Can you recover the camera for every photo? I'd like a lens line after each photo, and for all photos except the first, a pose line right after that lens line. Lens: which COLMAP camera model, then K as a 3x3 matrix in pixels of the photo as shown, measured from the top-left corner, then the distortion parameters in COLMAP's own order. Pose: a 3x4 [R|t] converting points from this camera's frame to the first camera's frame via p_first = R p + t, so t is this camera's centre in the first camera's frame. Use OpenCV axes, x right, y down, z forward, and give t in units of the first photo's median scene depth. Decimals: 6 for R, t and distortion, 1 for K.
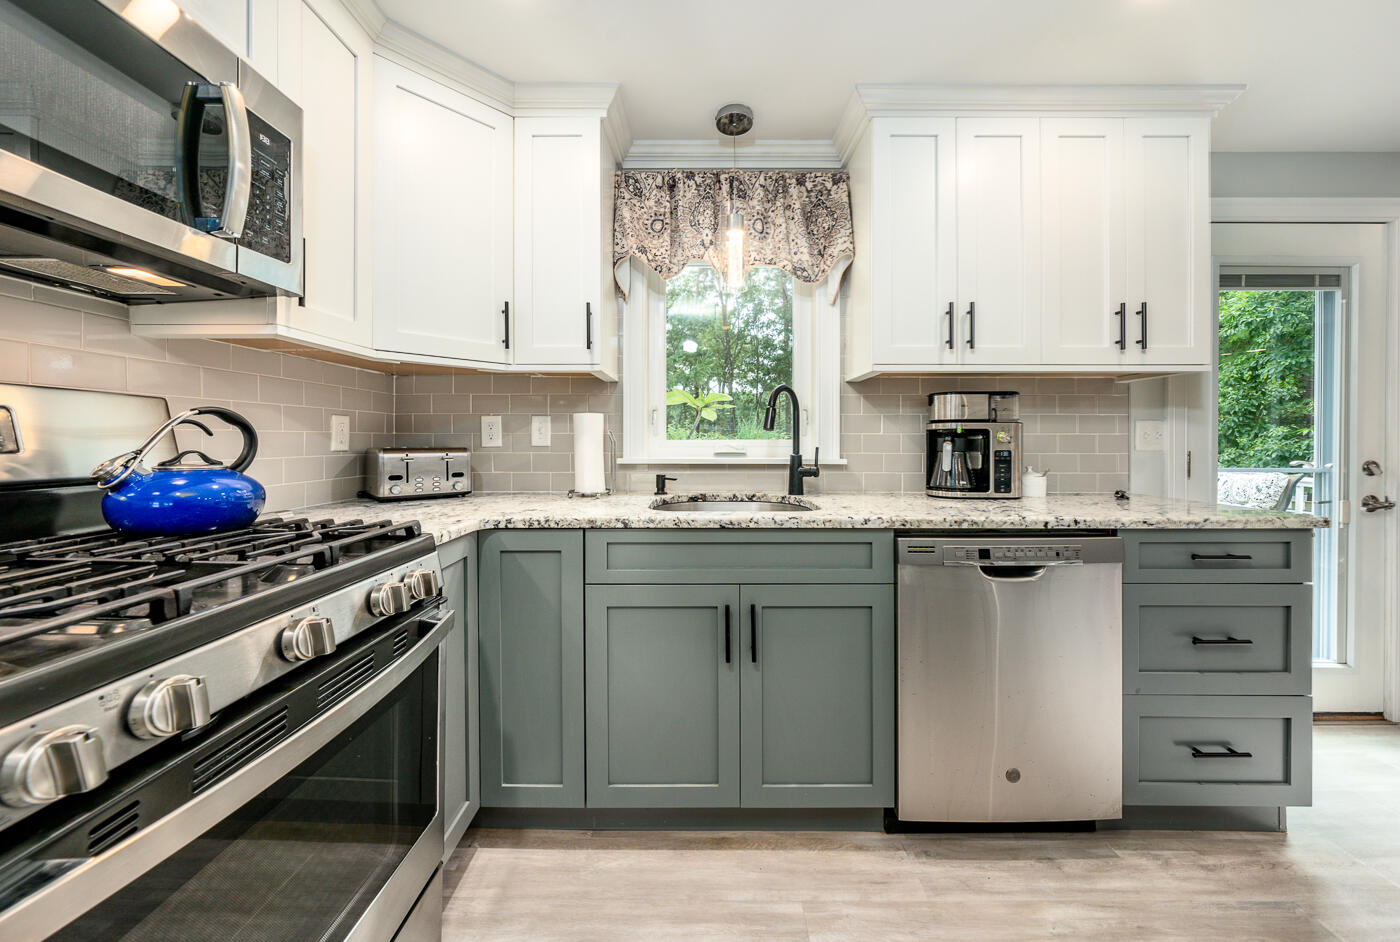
lens RADIAL K [[522.8, 0, 689.0], [0, 522.8, 440.6], [0, 0, 1]] dist [-0.000706, 0.000023]
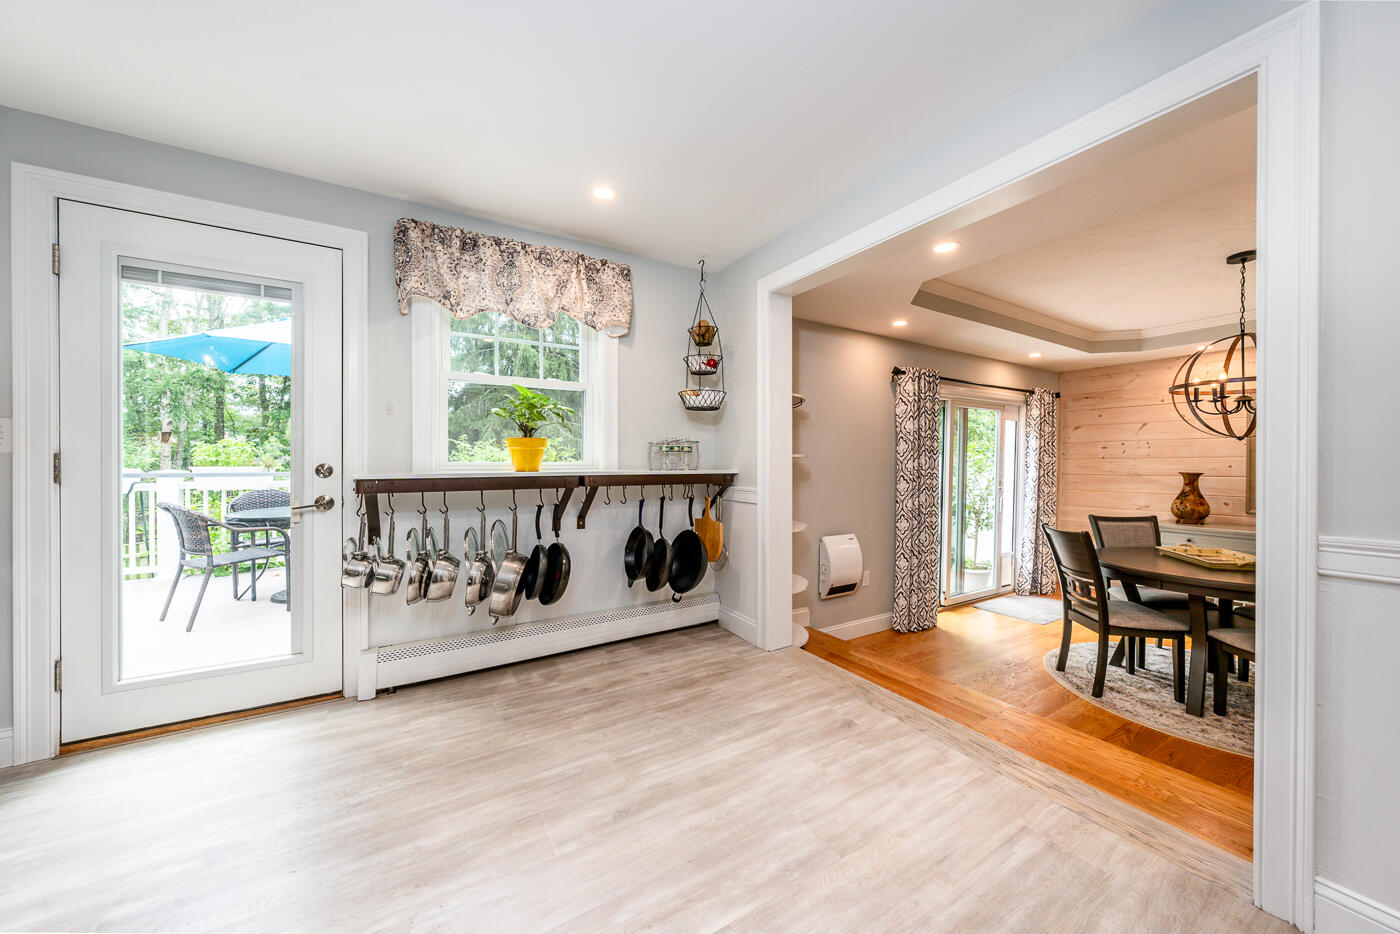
lens RADIAL K [[514.4, 0, 667.9], [0, 514.4, 462.4], [0, 0, 1]] dist [-0.001631, -0.000048]
pose [[0.840817, -0.000857, 0.541319, 1.589995], [0.000211, 0.999999, 0.001256, 0.040412], [-0.541320, -0.000942, 0.840816, -0.354582]]
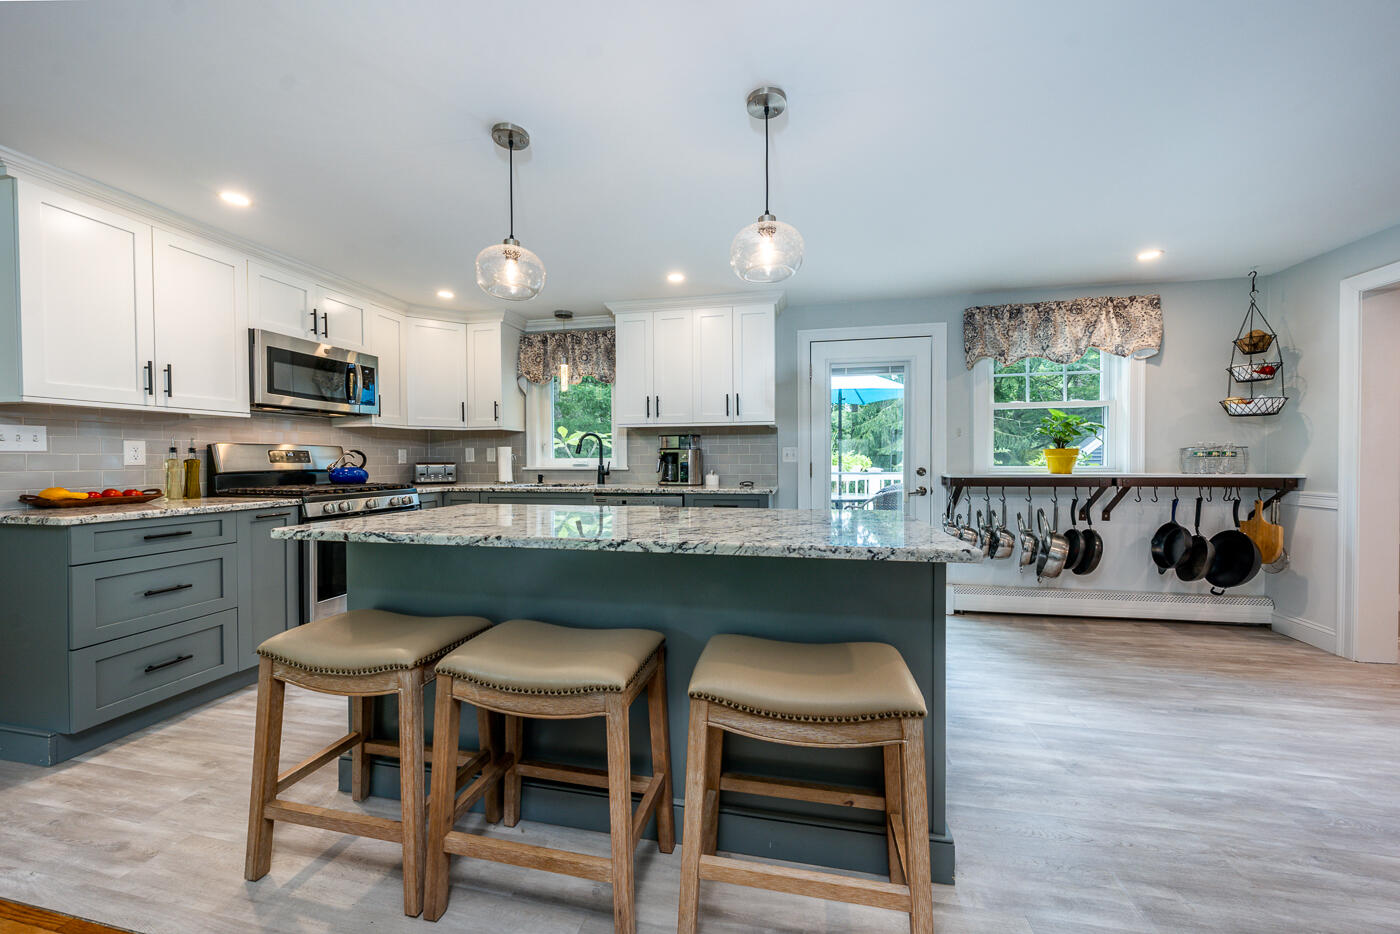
lens RADIAL K [[491.3, 0, 693.0], [0, 491.3, 465.8], [0, 0, 1]] dist [-0.000337, 0.000068]
pose [[0.988553, -0.003247, -0.150837, 0.930118], [0.005234, 0.999905, 0.012774, 0.006467], [0.150782, -0.013418, 0.988476, -0.973285]]
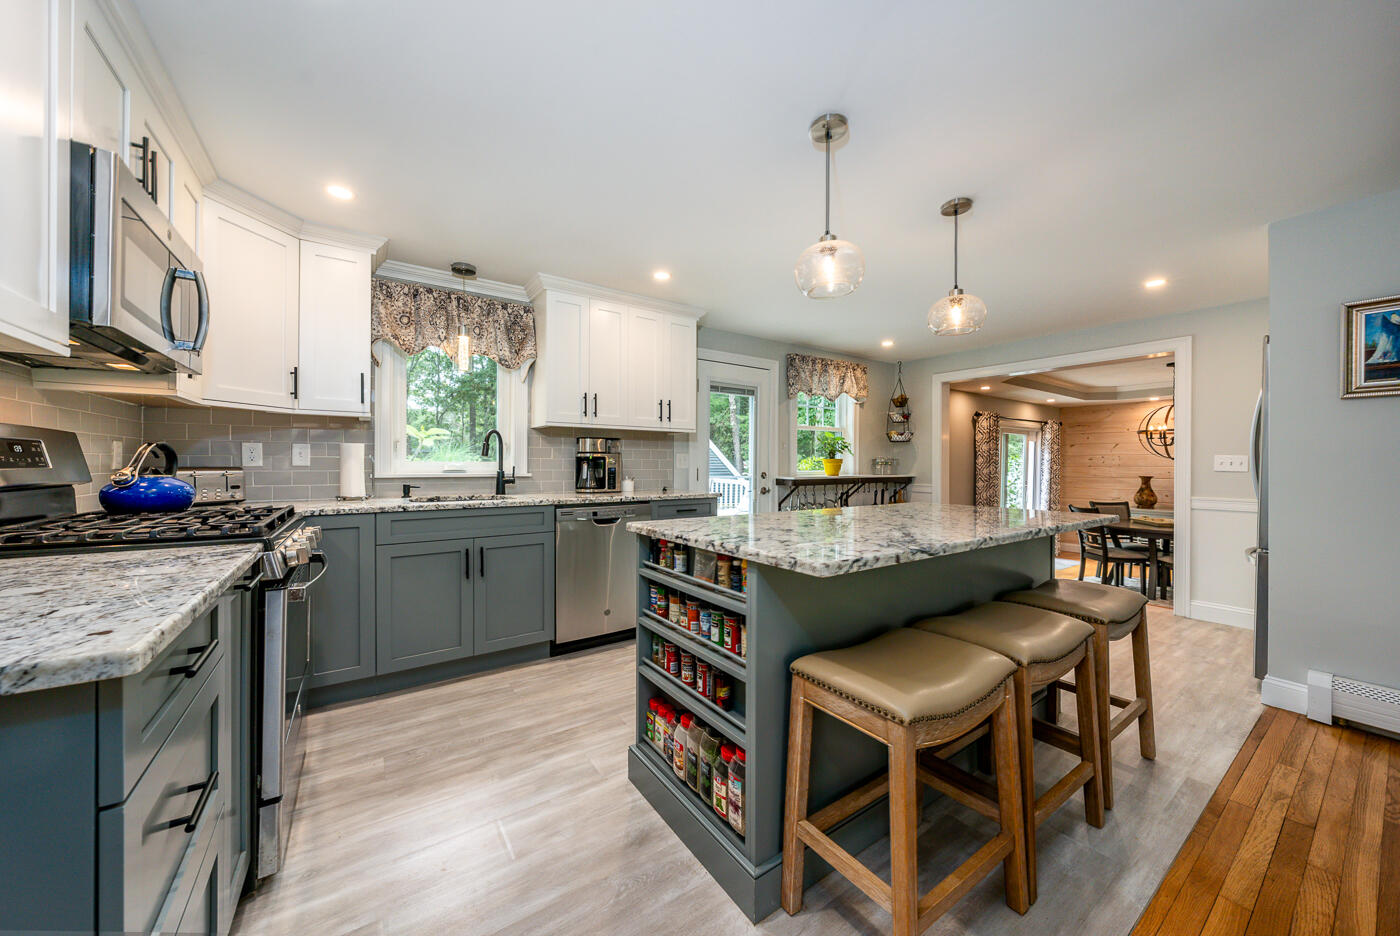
lens RADIAL K [[483.5, 0, 703.3], [0, 483.5, 462.5], [0, 0, 1]] dist [0.000365, 0.000025]
pose [[0.806130, 0.003945, 0.591725, -0.202192], [-0.002664, 0.999992, -0.003038, 0.003244], [-0.591732, 0.000873, 0.806134, -0.676693]]
